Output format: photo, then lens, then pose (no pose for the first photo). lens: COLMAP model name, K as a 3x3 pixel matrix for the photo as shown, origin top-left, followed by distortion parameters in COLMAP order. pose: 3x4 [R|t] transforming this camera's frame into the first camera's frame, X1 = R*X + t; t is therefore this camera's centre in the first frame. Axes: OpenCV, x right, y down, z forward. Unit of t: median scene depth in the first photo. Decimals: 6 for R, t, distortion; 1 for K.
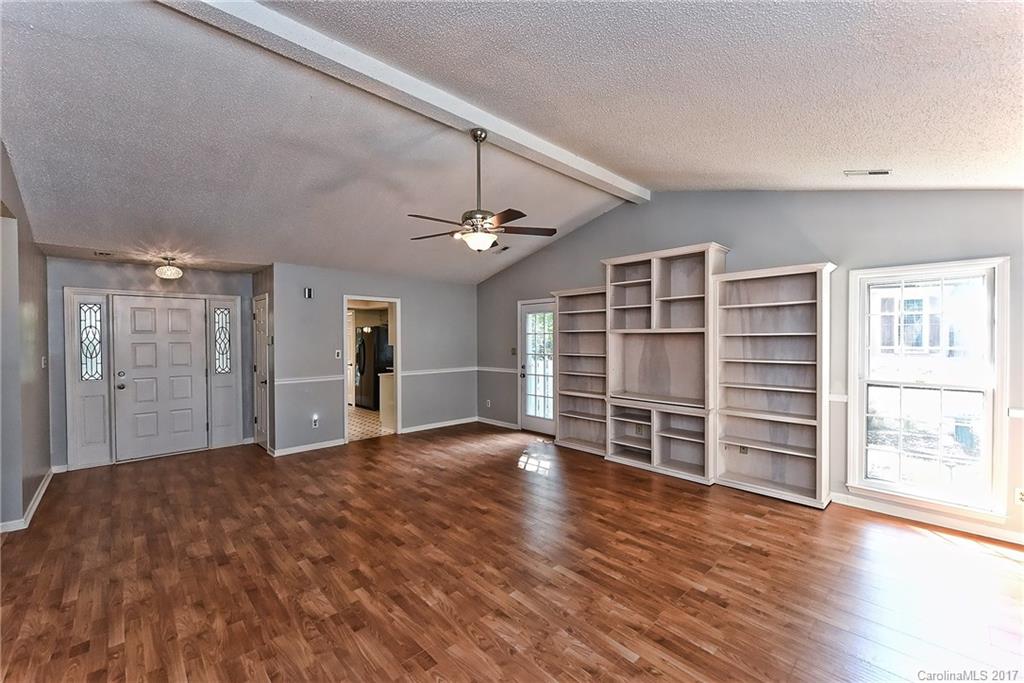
lens RADIAL K [[414.5, 0, 512.4], [0, 414.5, 342.5], [0, 0, 1]] dist [-0.000798, -0.000284]
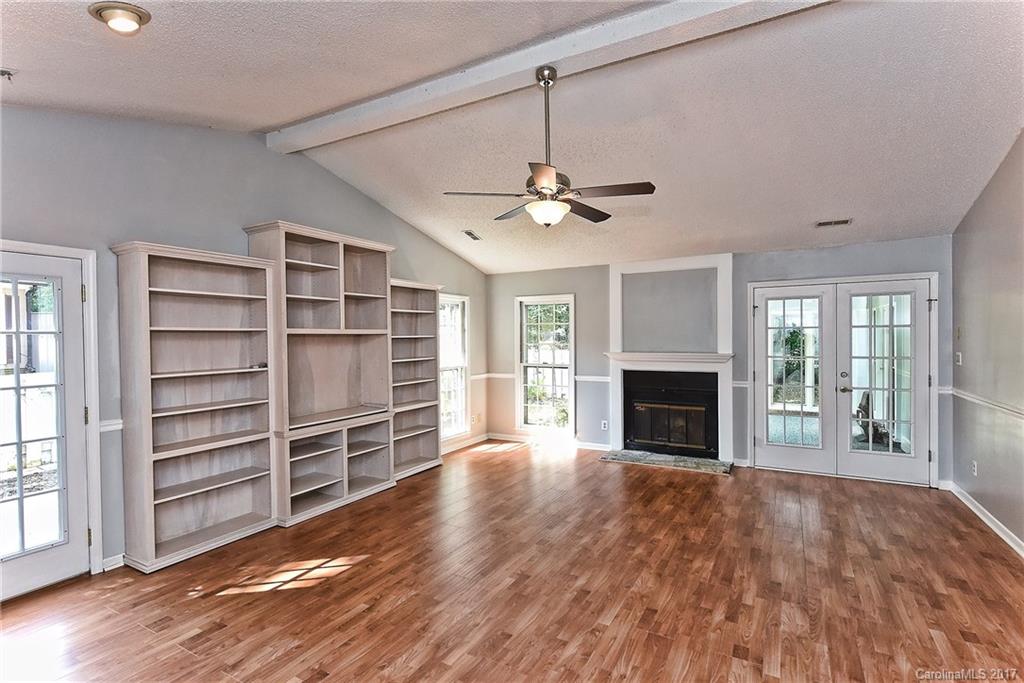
lens RADIAL K [[487.9, 0, 513.2], [0, 487.9, 341.9], [0, 0, 1]] dist [0.000651, 0.000753]
pose [[-0.291688, -0.002704, 0.956510, -1.132815], [0.023767, 0.999667, 0.010074, -0.016362], [-0.956218, 0.025672, -0.291526, 1.614204]]
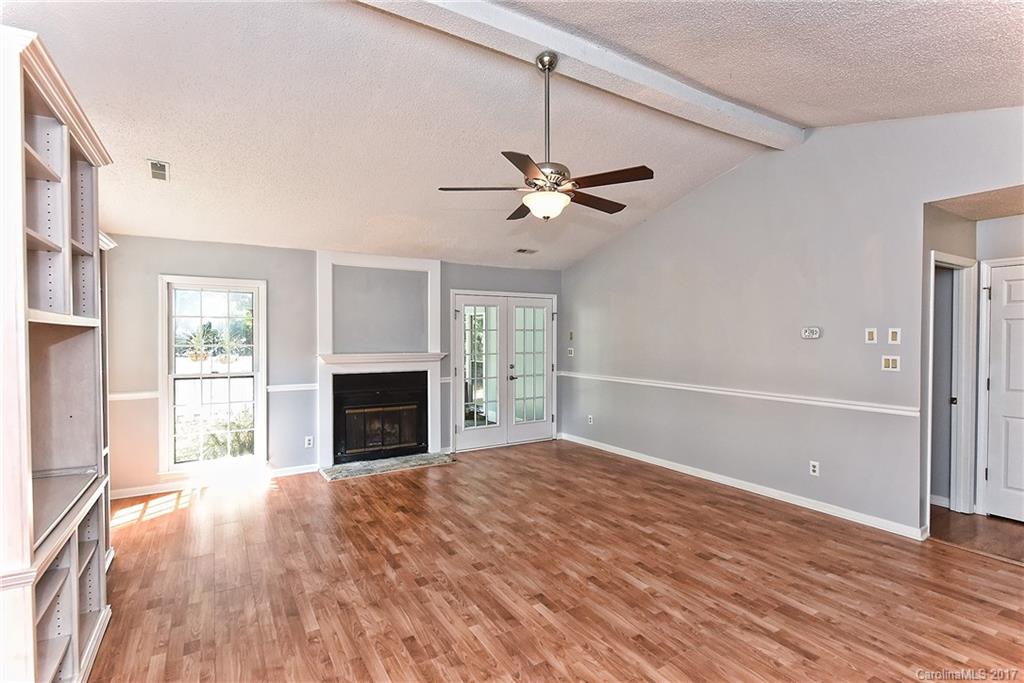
lens RADIAL K [[494.8, 0, 514.3], [0, 494.8, 341.9], [0, 0, 1]] dist [0.001856, -0.000368]
pose [[-0.978077, 0.001556, 0.208236, -0.250102], [0.007062, 0.999645, 0.025699, -0.029287], [-0.208122, 0.026607, -0.977741, 2.282299]]
